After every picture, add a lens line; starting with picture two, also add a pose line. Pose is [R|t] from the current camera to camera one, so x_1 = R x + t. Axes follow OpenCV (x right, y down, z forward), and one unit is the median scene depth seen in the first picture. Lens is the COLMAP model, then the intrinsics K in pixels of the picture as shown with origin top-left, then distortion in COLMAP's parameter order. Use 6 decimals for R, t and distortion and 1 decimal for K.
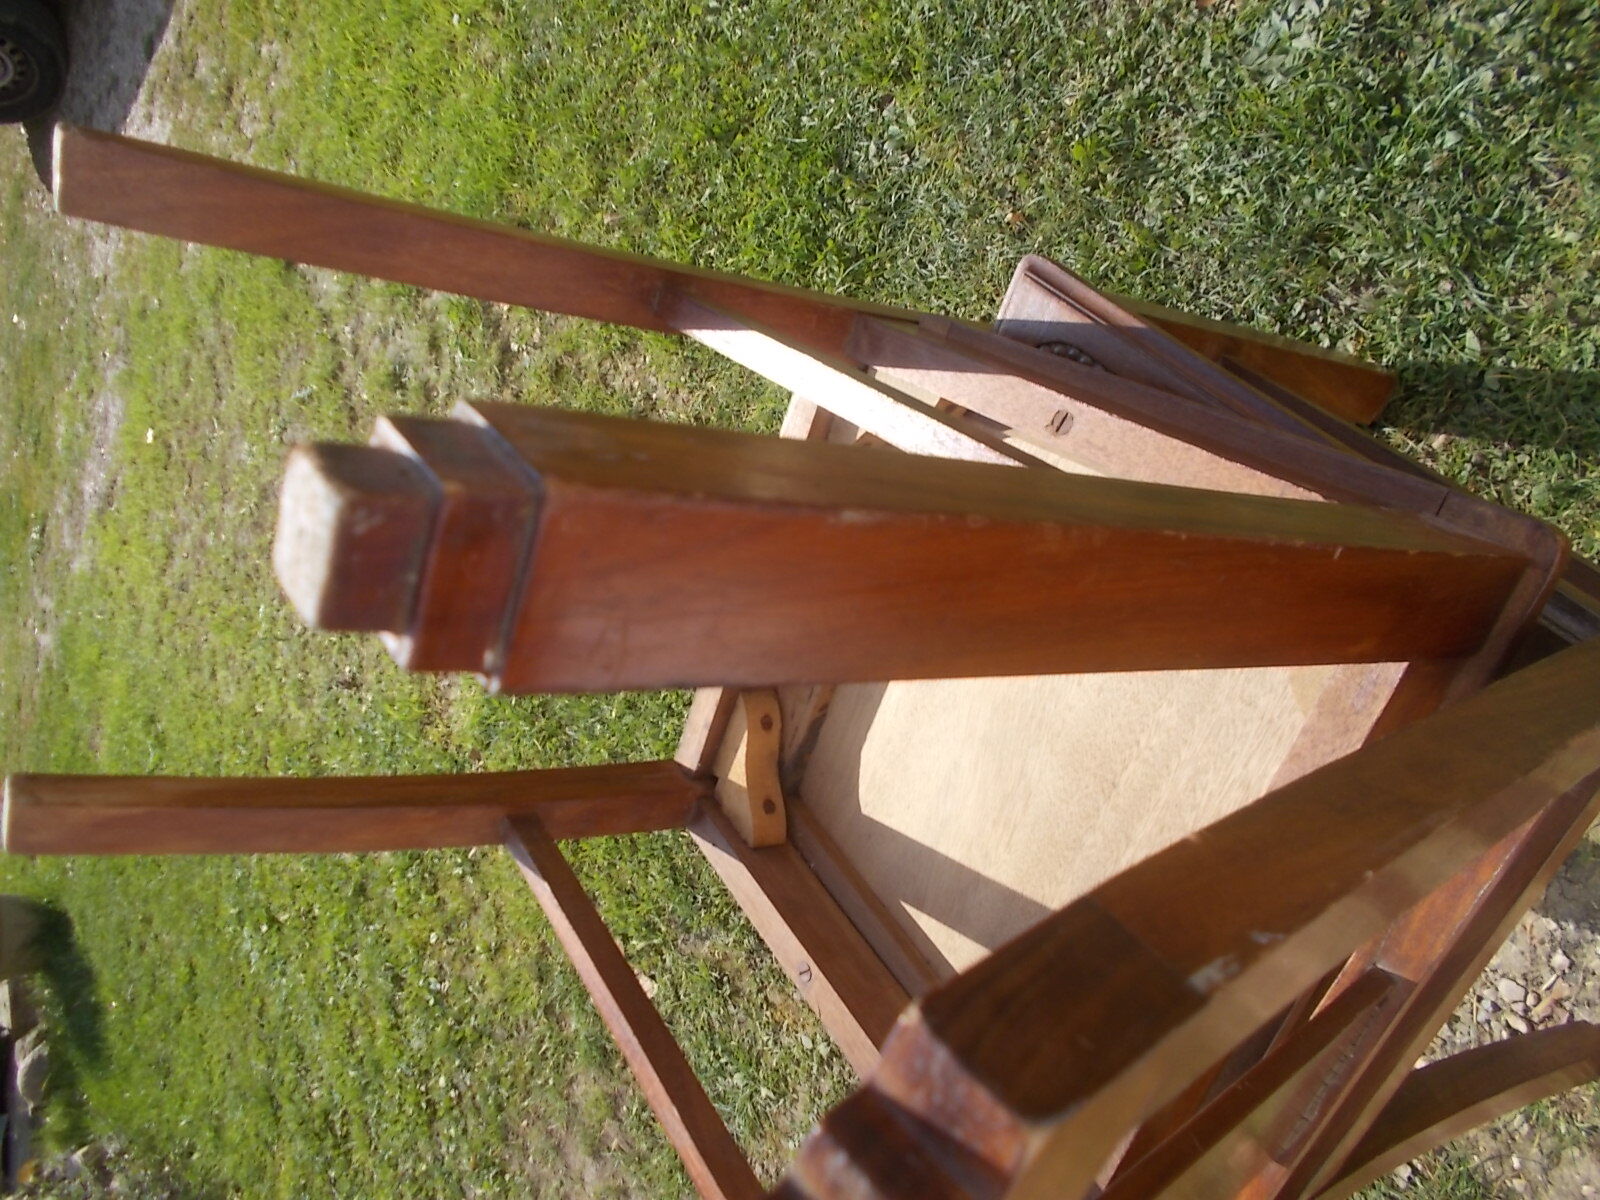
lens RADIAL K [[1199.3, 0, 809.4], [0, 1199.3, 600.1], [0, 0, 1]] dist [0.005696, -0.012226]
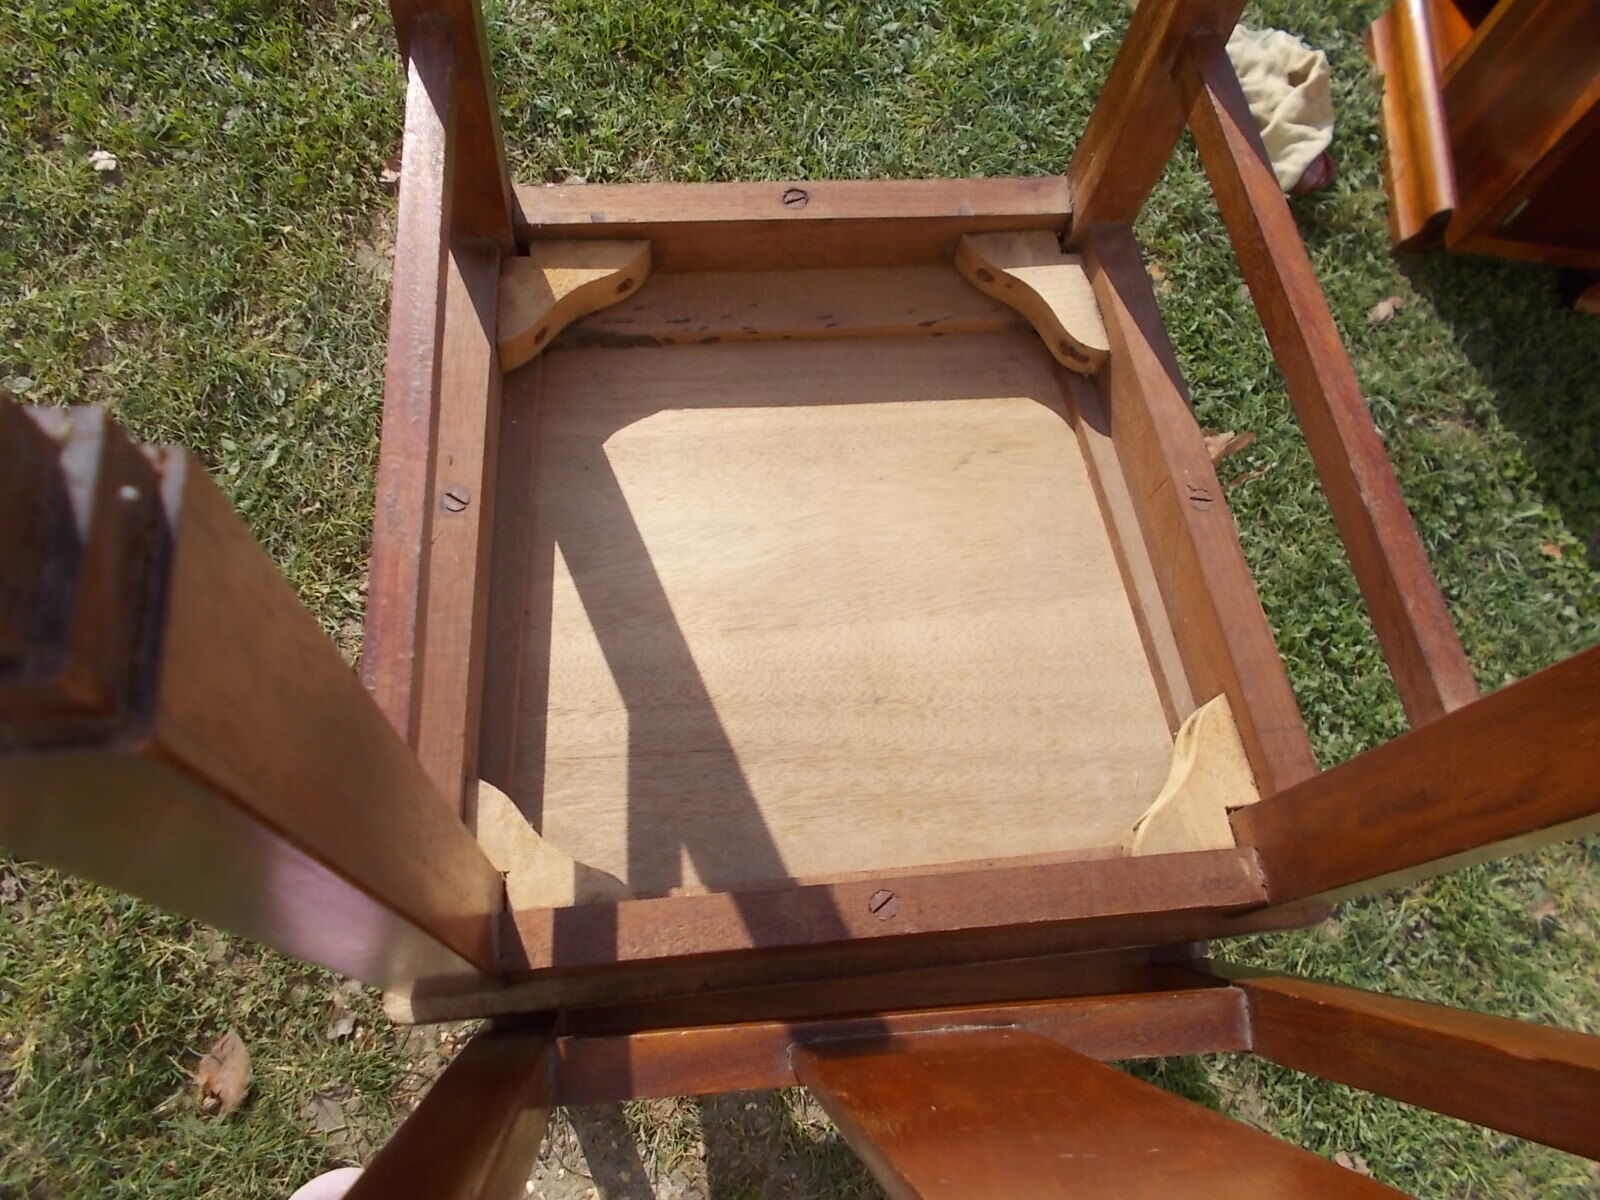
lens RADIAL K [[1199.3, 0, 809.4], [0, 1199.3, 600.1], [0, 0, 1]] dist [0.005696, -0.012226]
pose [[0.285496, 0.775288, 0.563401, -0.227254], [-0.819444, 0.502328, -0.276004, 0.257440], [-0.496995, -0.382878, 0.778717, 0.173178]]
